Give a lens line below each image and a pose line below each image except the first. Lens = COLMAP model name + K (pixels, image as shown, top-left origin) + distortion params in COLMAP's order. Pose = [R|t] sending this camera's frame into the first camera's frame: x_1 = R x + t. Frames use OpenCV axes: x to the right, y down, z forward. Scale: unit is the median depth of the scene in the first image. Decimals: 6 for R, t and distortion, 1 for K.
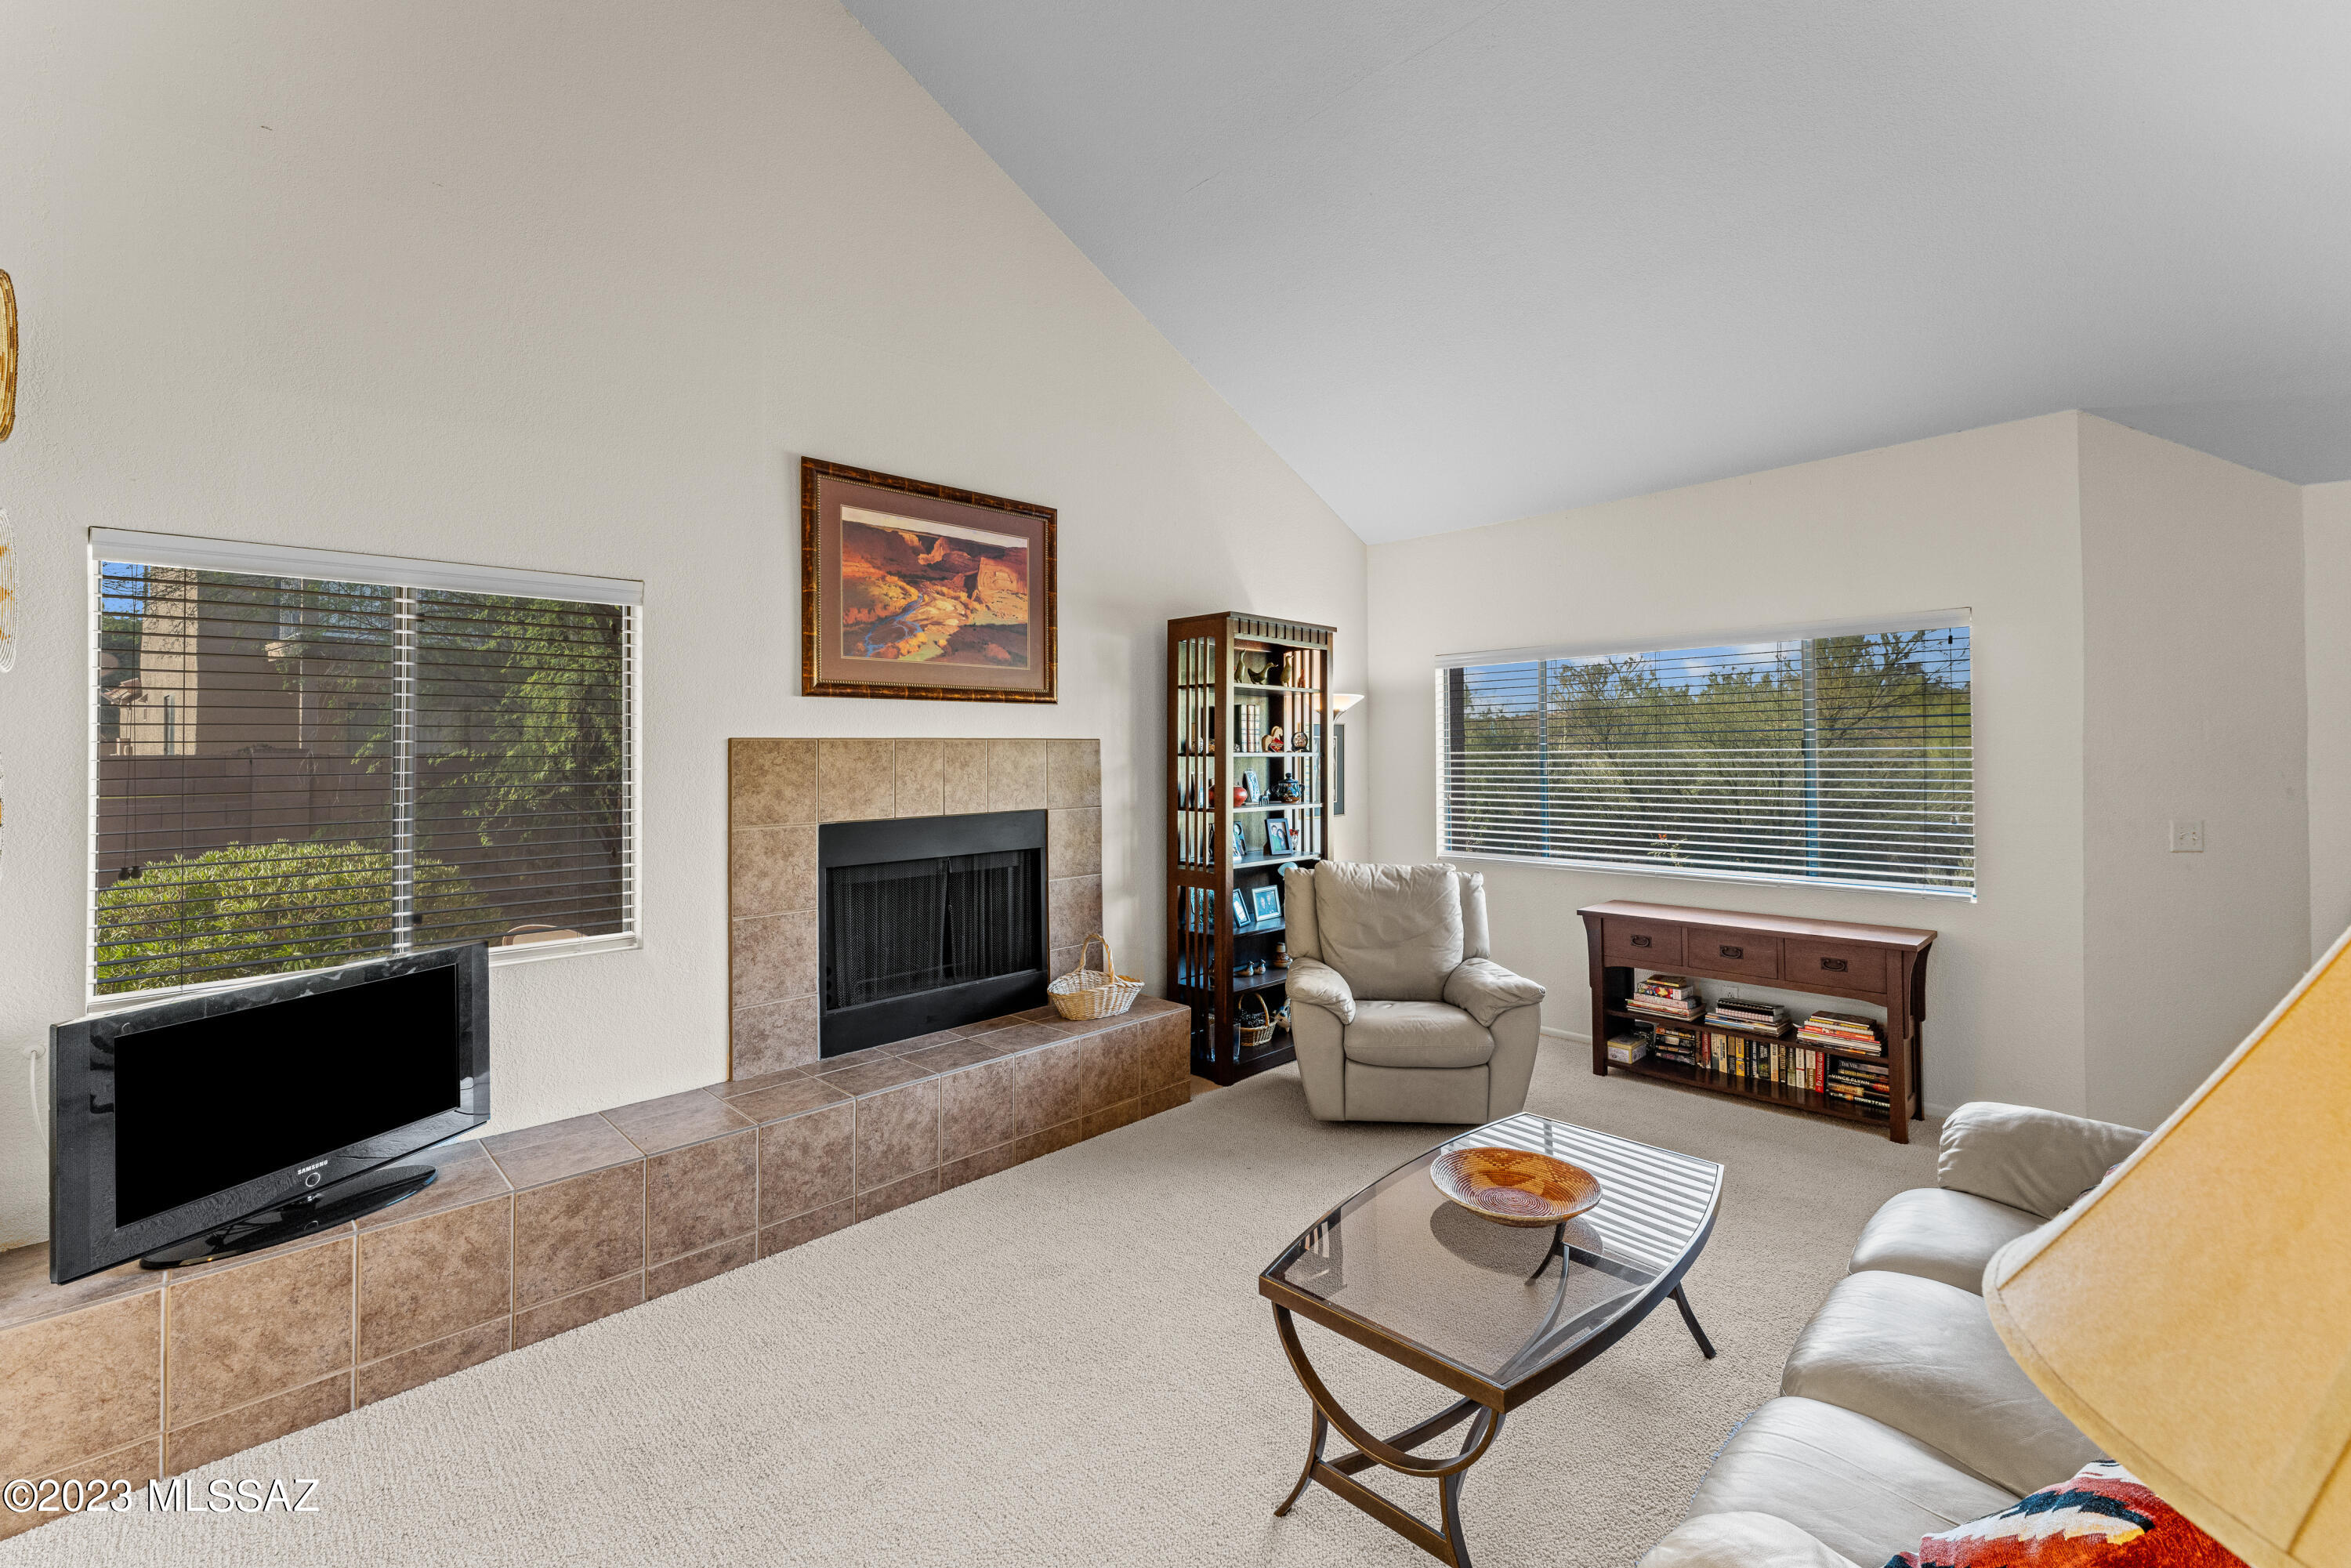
lens RADIAL K [[952.8, 0, 1183.2], [0, 952.8, 738.1], [0, 0, 1]] dist [-0.001032, 0.001295]
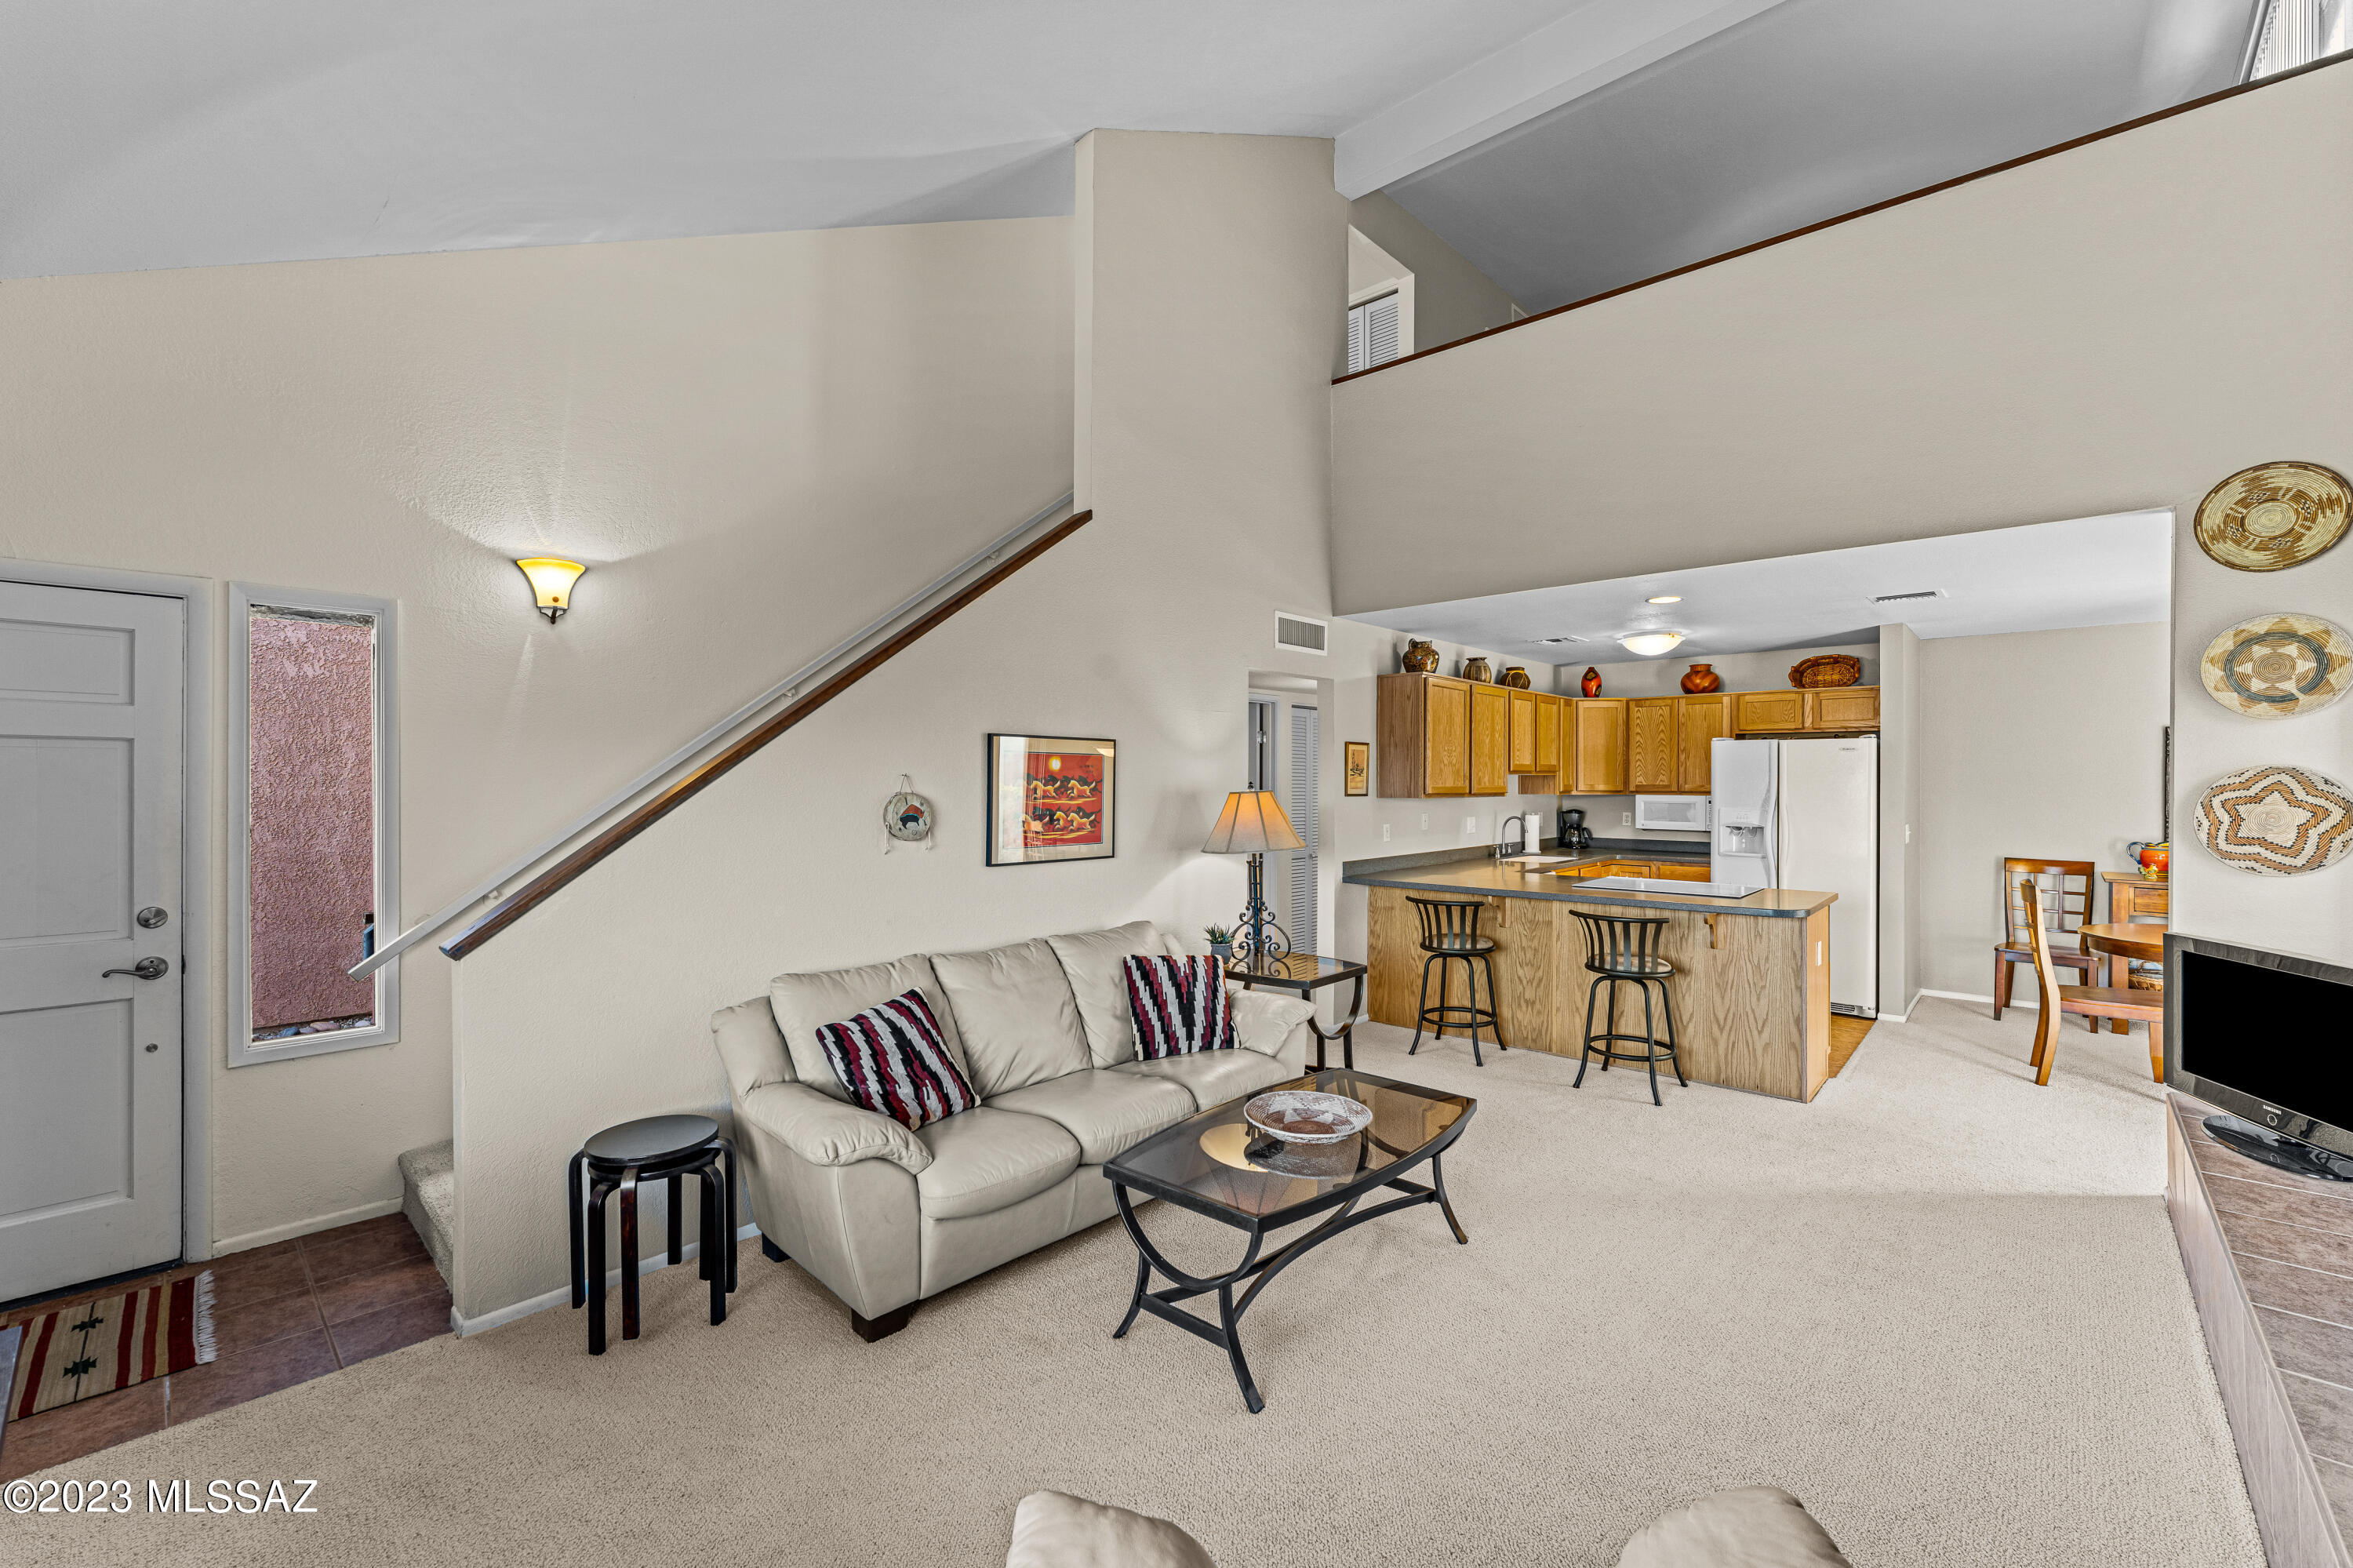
lens RADIAL K [[953.7, 0, 1186.5], [0, 953.7, 780.2], [0, 0, 1]] dist [-0.001032, 0.001295]
pose [[-0.997902, 0.007699, -0.064283, 0.331718], [0.008716, 0.999841, -0.015552, 0.020688], [0.064153, -0.016079, -0.997811, 1.296762]]
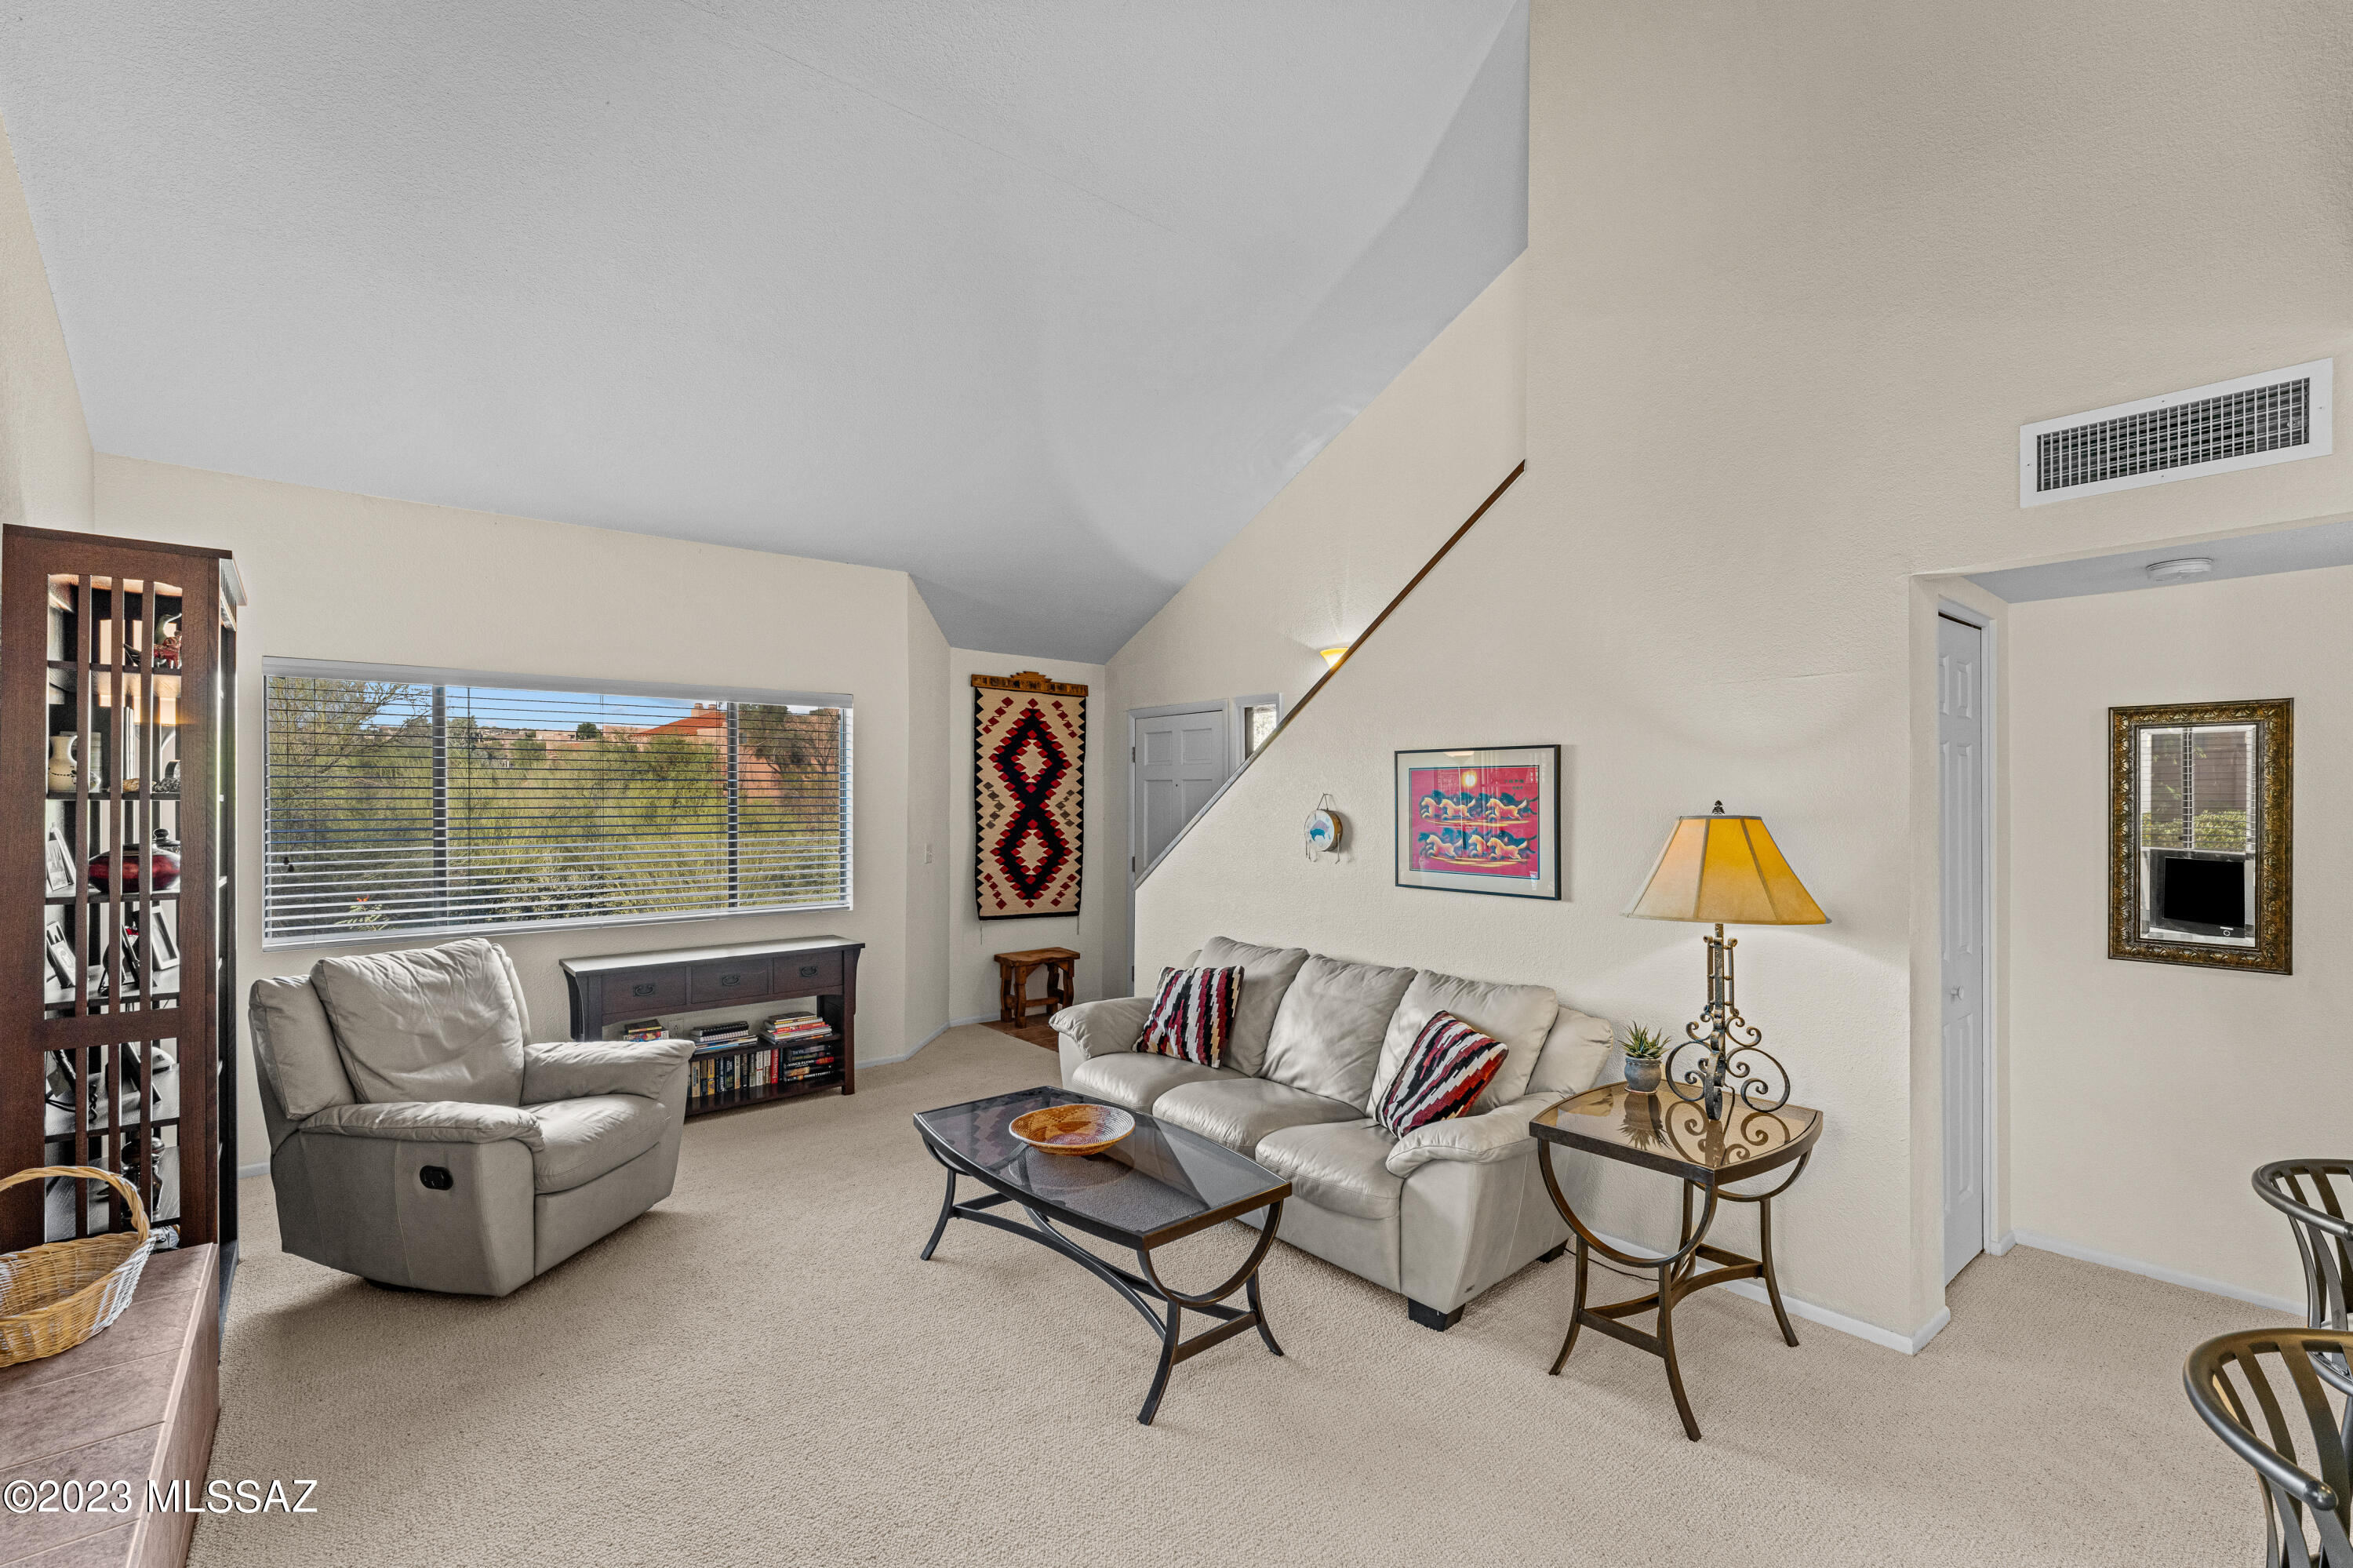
lens RADIAL K [[1013.6, 0, 1172.1], [0, 1013.6, 802.8], [0, 0, 1]] dist [-0.000042, -0.001138]
pose [[0.075478, 0.004533, 0.997137, -0.600255], [-0.016980, 0.999851, -0.003260, 0.015139], [-0.997003, -0.016685, 0.075543, 0.432822]]
